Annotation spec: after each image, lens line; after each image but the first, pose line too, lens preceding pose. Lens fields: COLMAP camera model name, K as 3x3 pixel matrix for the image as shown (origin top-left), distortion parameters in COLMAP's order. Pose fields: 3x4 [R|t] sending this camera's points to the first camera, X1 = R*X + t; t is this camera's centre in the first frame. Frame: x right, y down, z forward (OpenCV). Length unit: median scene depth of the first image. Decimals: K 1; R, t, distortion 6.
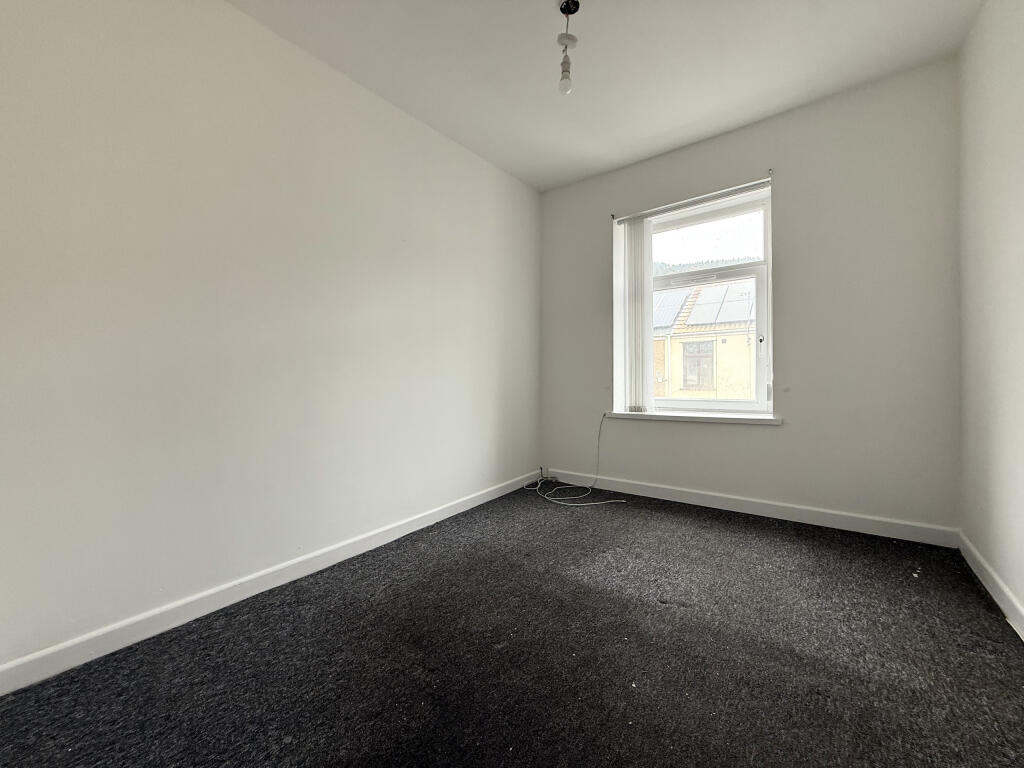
lens RADIAL K [[409.0, 0, 514.2], [0, 409.0, 388.1], [0, 0, 1]] dist [-0.002305, -0.000083]
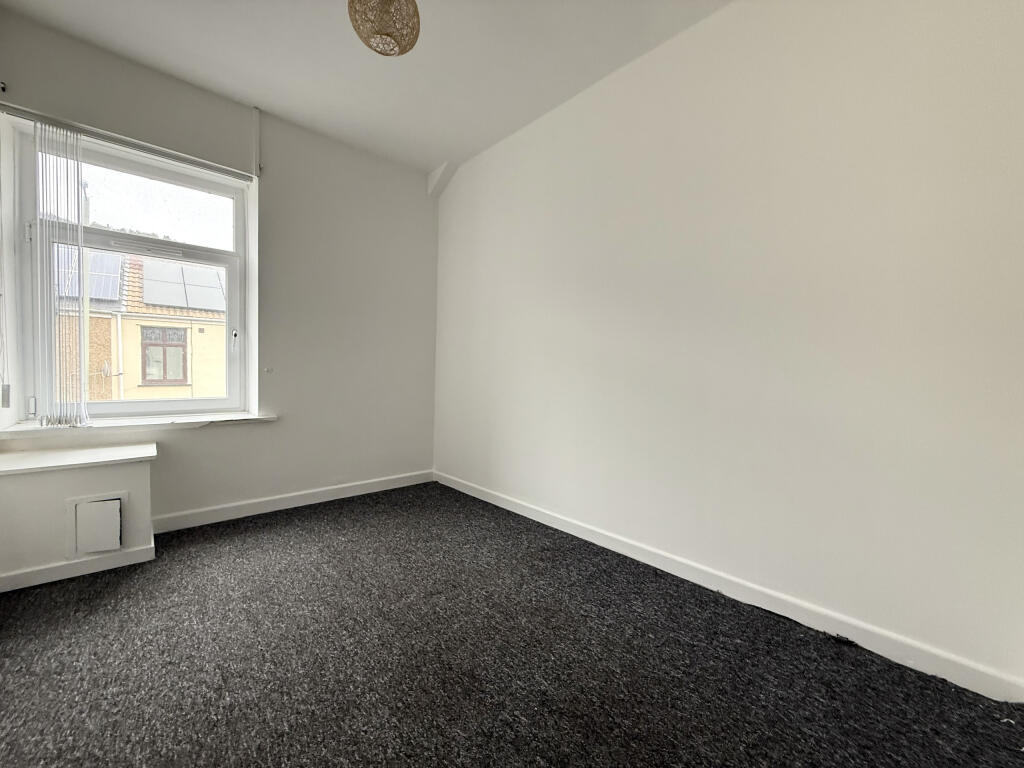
lens RADIAL K [[409.0, 0, 512.3], [0, 409.0, 380.6], [0, 0, 1]] dist [-0.002305, -0.000083]
pose [[0.228267, -0.004534, 0.973588, -0.179511], [0.011240, 0.999935, 0.002021, -0.001458], [-0.973534, 0.010482, 0.228303, 0.142853]]
